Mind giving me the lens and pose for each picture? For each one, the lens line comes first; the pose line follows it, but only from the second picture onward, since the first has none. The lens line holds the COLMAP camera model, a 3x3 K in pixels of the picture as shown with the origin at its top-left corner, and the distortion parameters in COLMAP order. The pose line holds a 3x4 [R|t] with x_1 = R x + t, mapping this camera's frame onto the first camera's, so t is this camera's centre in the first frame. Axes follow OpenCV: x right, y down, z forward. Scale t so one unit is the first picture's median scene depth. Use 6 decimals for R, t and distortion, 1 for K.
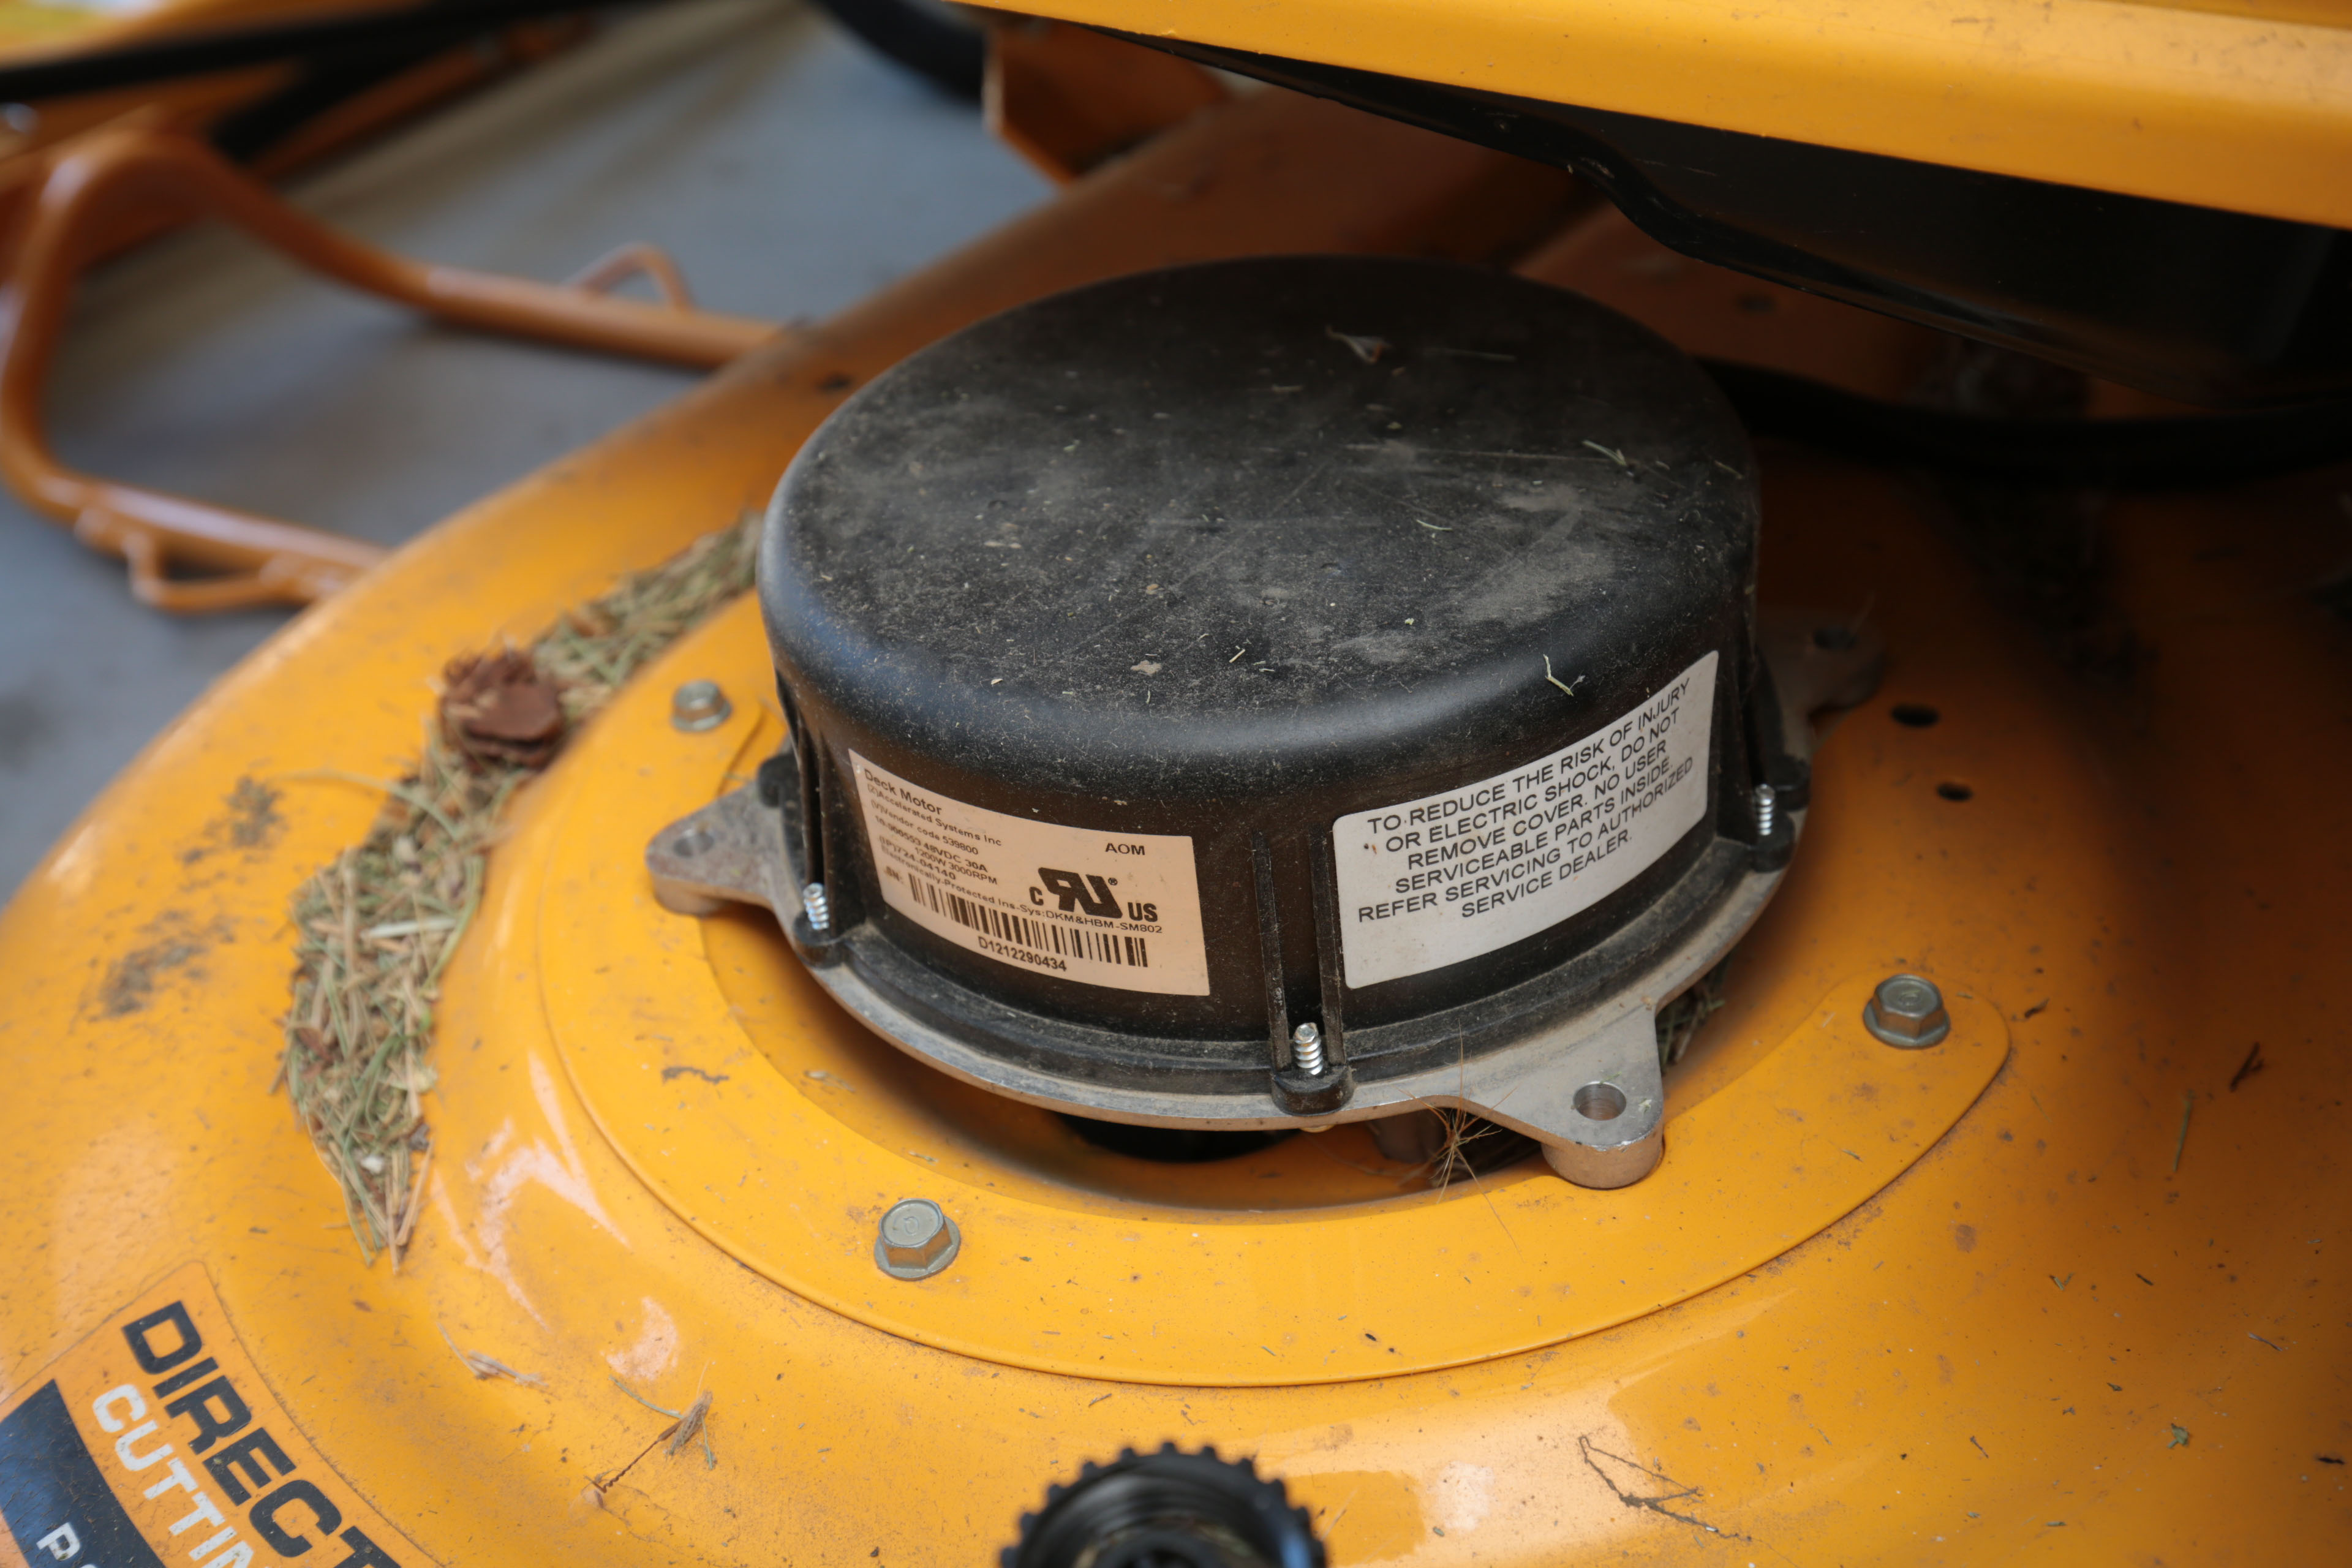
lens RADIAL K [[2180.8, 0, 1187.7], [0, 2180.8, 780.0], [0, 0, 1]] dist [0.035661, 0.000000]
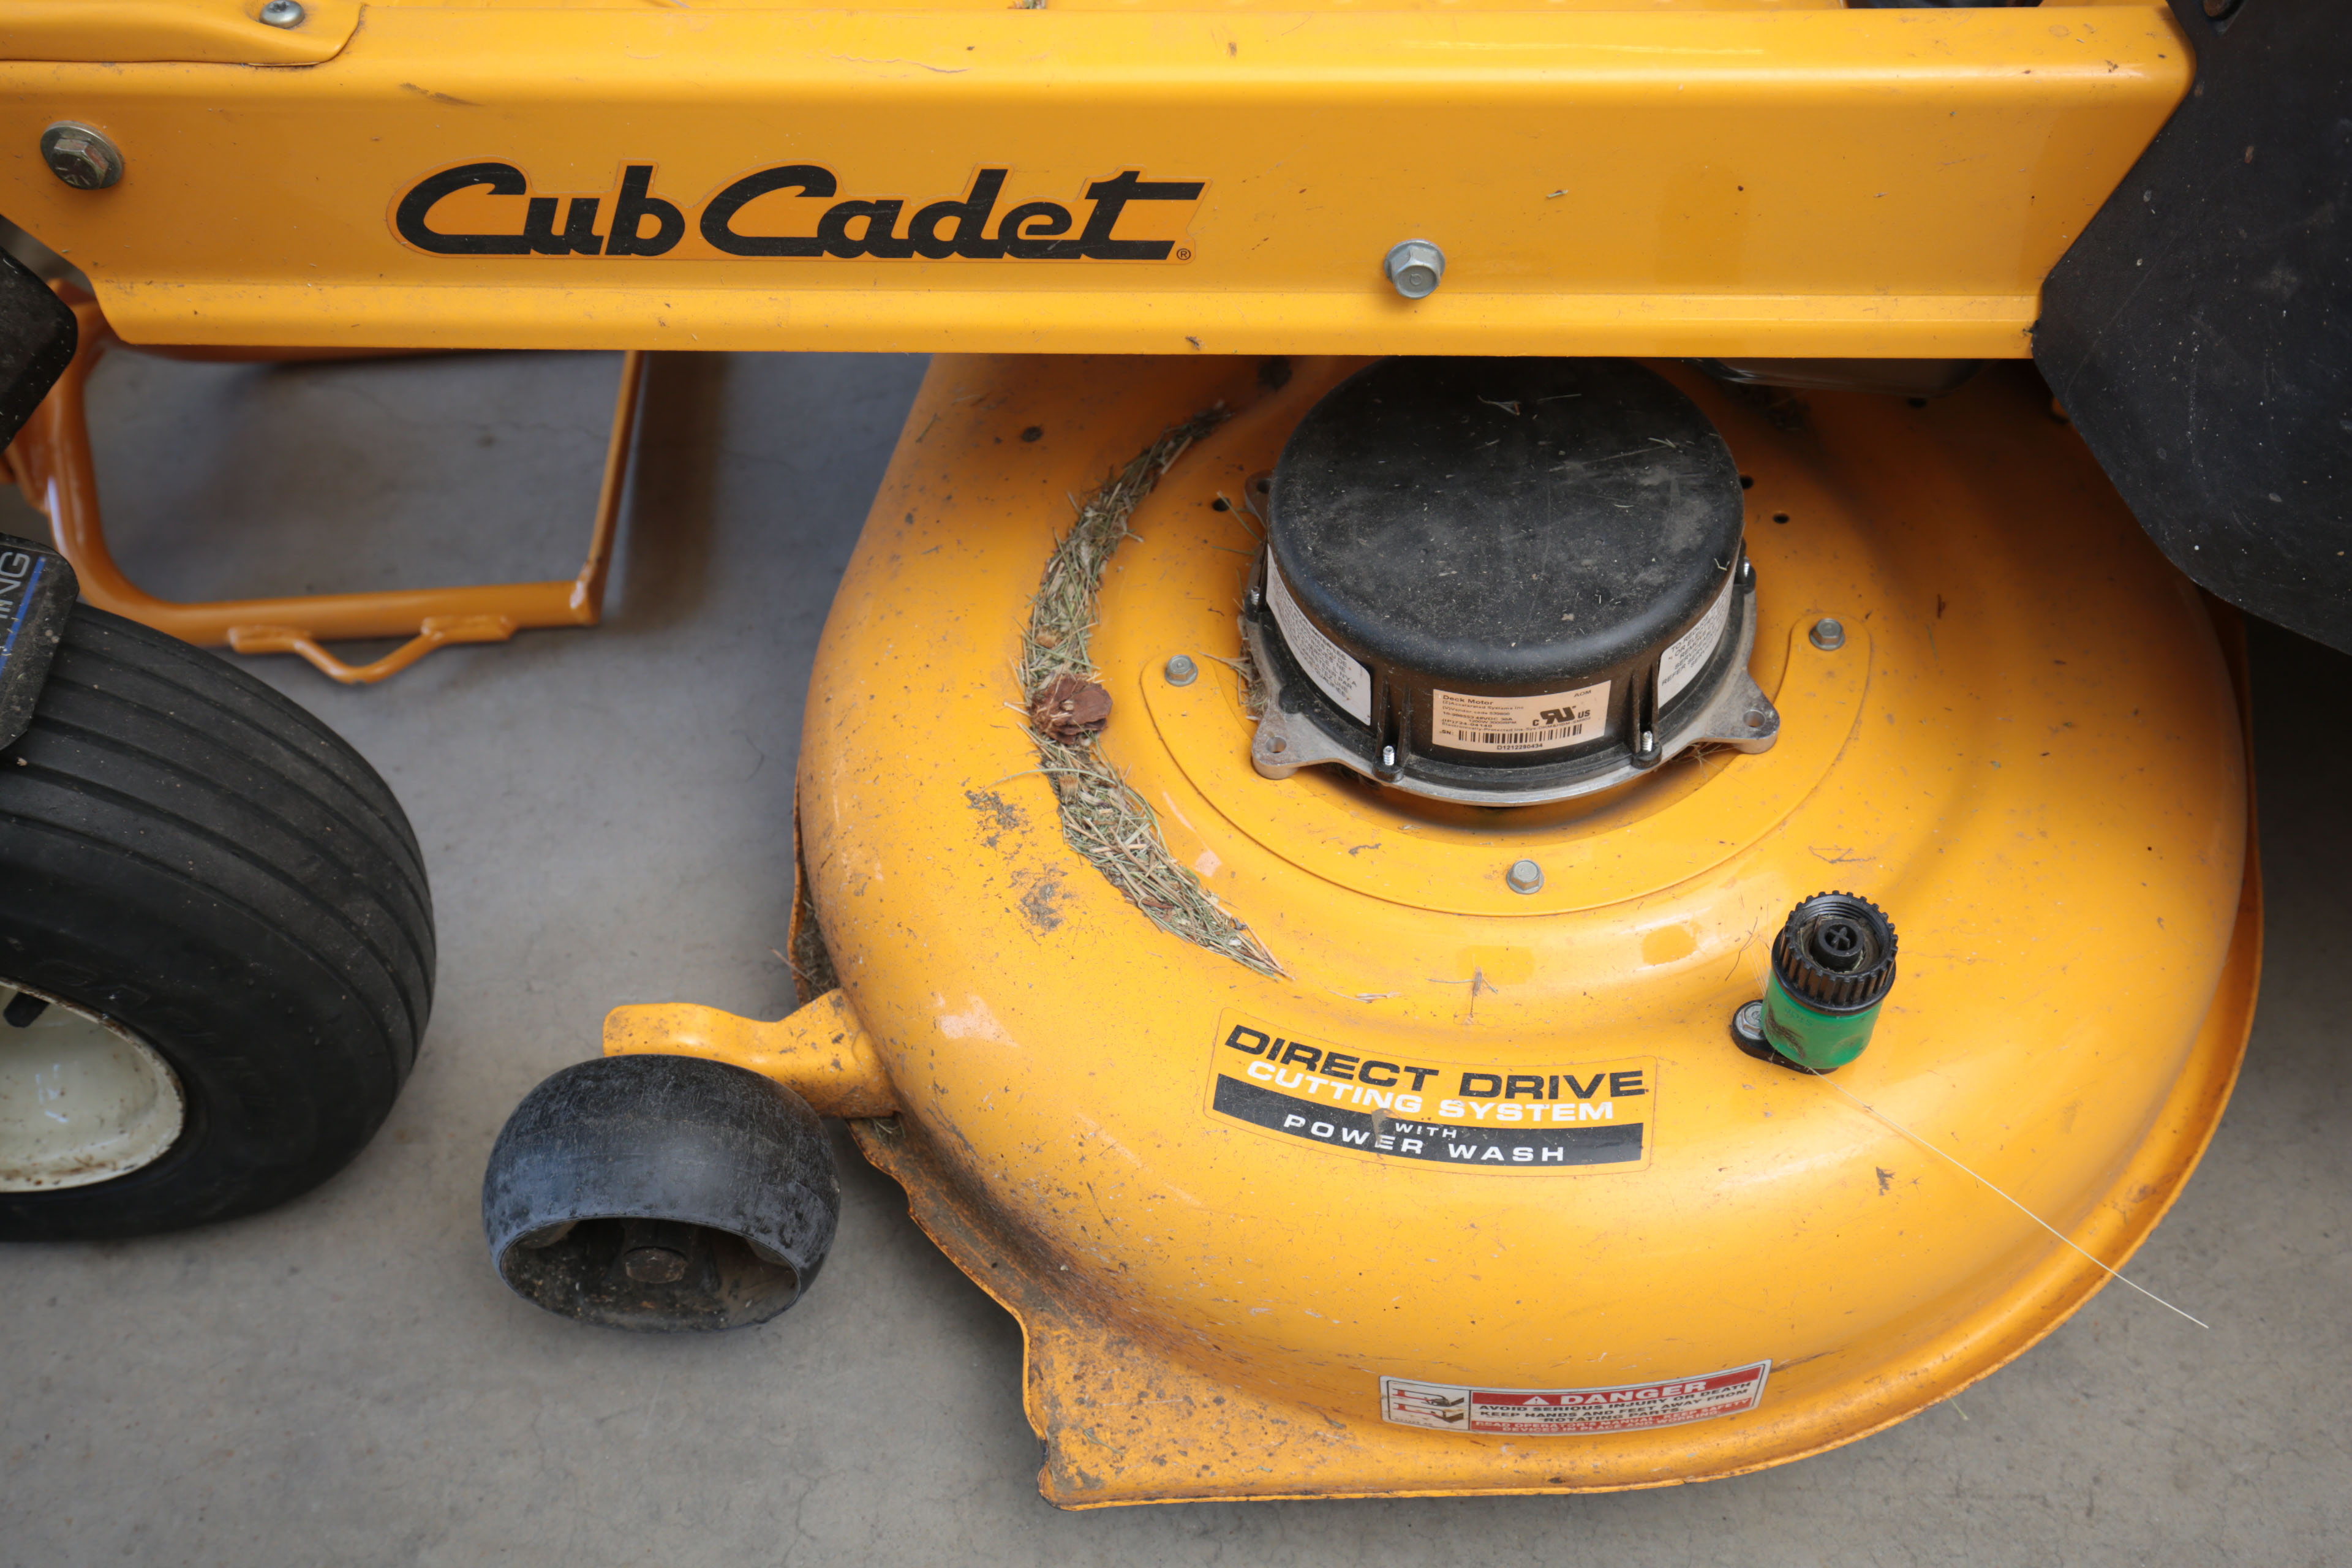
lens RADIAL K [[2131.8, 0, 1174.6], [0, 2131.8, 778.4], [0, 0, 1]] dist [0.020327, 0.000000]
pose [[0.885021, -0.361758, 0.293035, -1.033264], [0.280279, 0.916610, 0.285078, -0.609482], [-0.371728, -0.170169, 0.912612, -0.877635]]
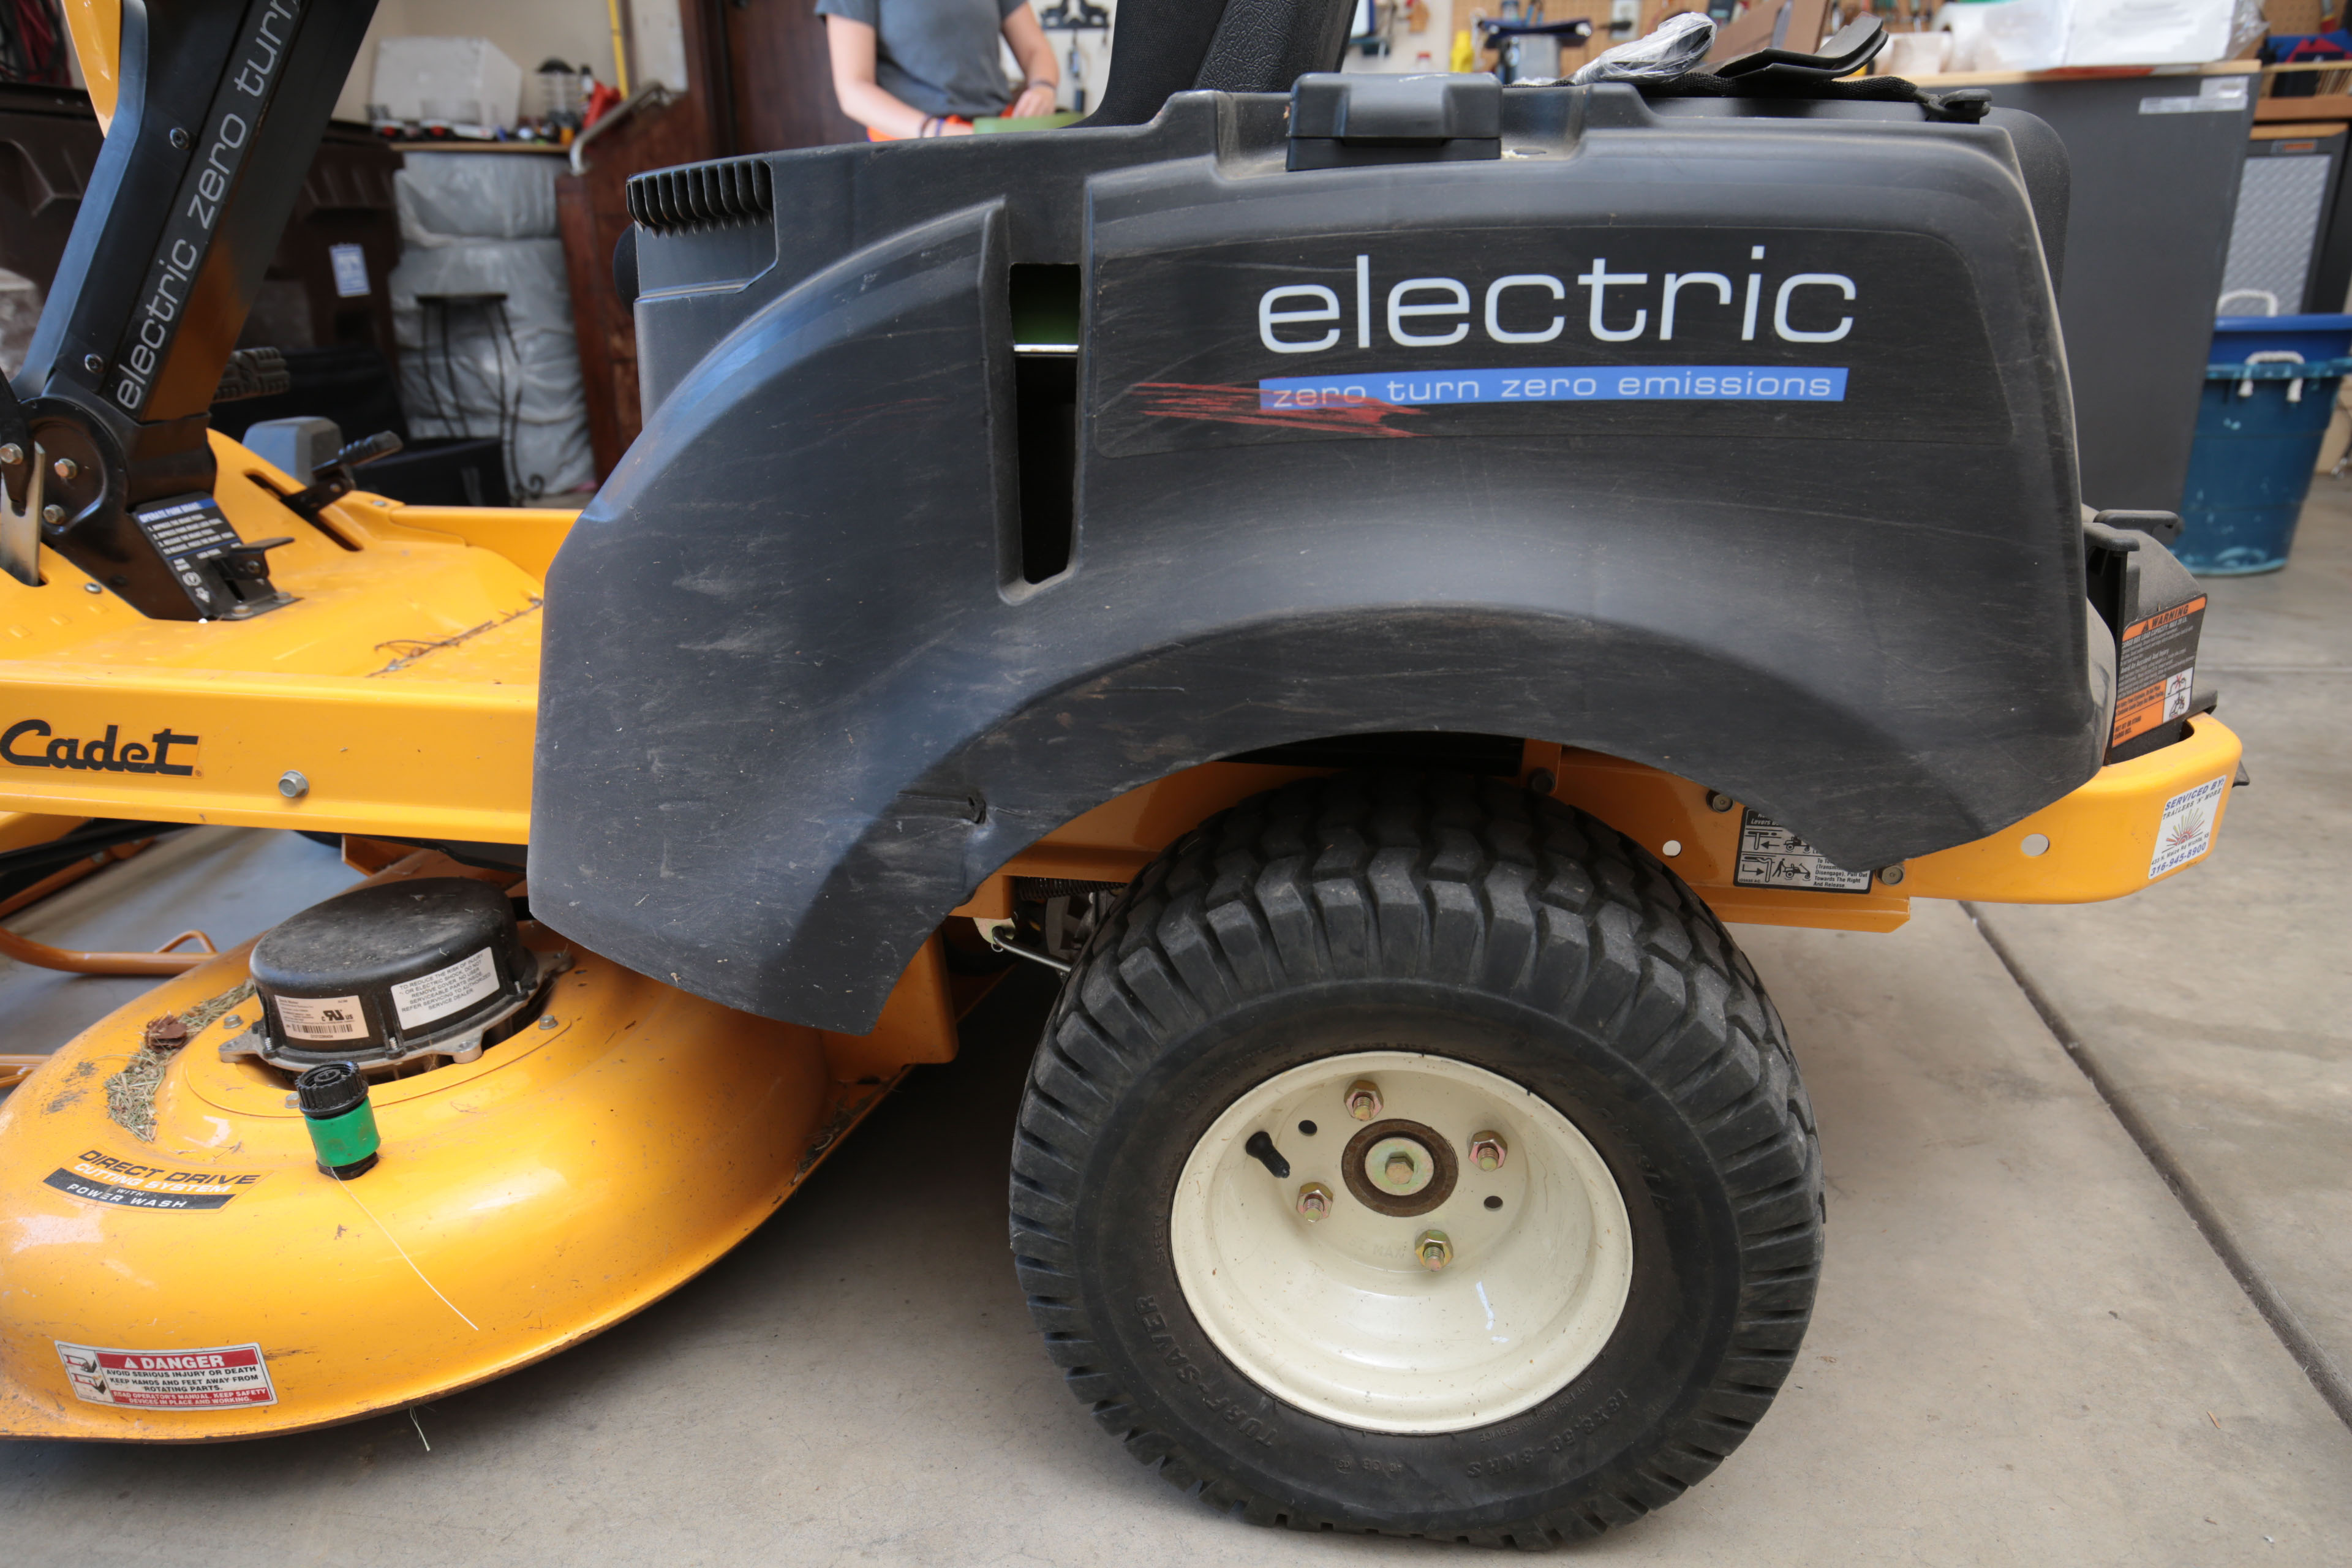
lens RADIAL K [[1487.8, 0, 1154.4], [0, 1487.8, 793.4], [0, 0, 1]] dist [-0.004951, 0.004145]
pose [[0.930014, -0.090124, 0.356303, 0.442147], [0.196048, 0.941672, -0.273531, 0.738382], [-0.310869, 0.324240, 0.893436, -2.246453]]
